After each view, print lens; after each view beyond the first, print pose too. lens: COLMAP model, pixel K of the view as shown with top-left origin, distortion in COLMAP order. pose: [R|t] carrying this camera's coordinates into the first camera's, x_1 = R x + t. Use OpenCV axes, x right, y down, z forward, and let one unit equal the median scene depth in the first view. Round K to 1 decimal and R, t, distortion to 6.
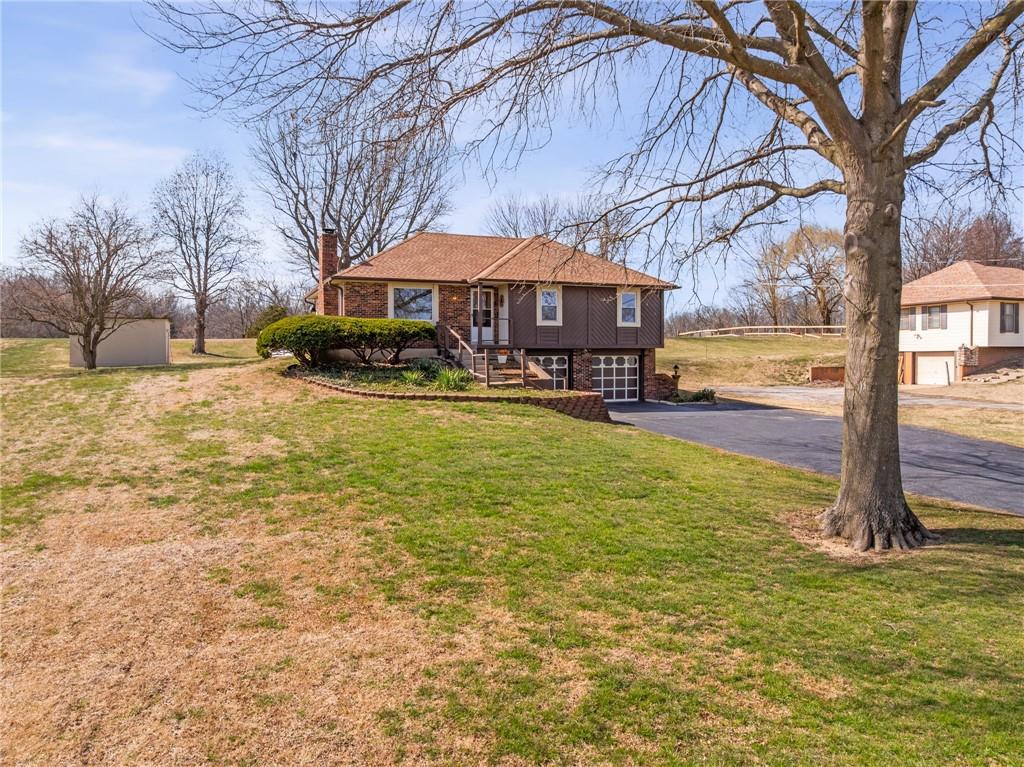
lens RADIAL K [[724.6, 0, 512.0], [0, 724.6, 383.5], [0, 0, 1]] dist [-0.034822, -0.005999]
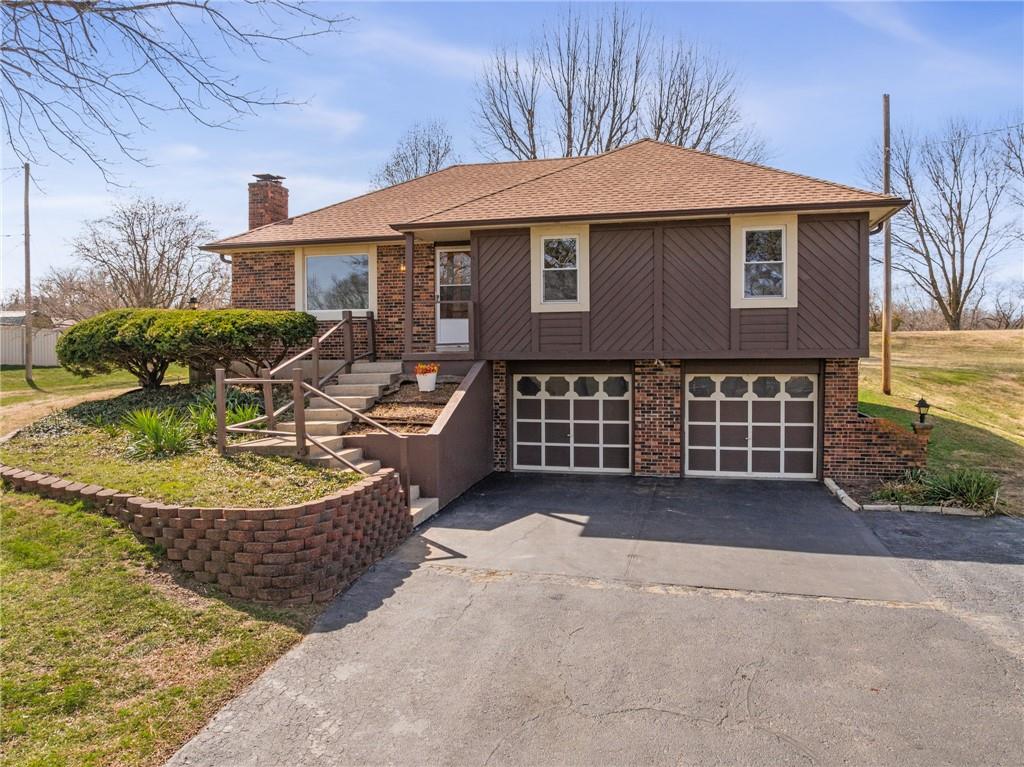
lens RADIAL K [[724.6, 0, 512.0], [0, 724.6, 383.5], [0, 0, 1]] dist [-0.034822, -0.005999]
pose [[0.805149, 0.023336, -0.592613, 0.297773], [-0.019596, 0.999727, 0.012744, -0.036897], [0.592748, 0.001352, 0.805387, 0.577562]]
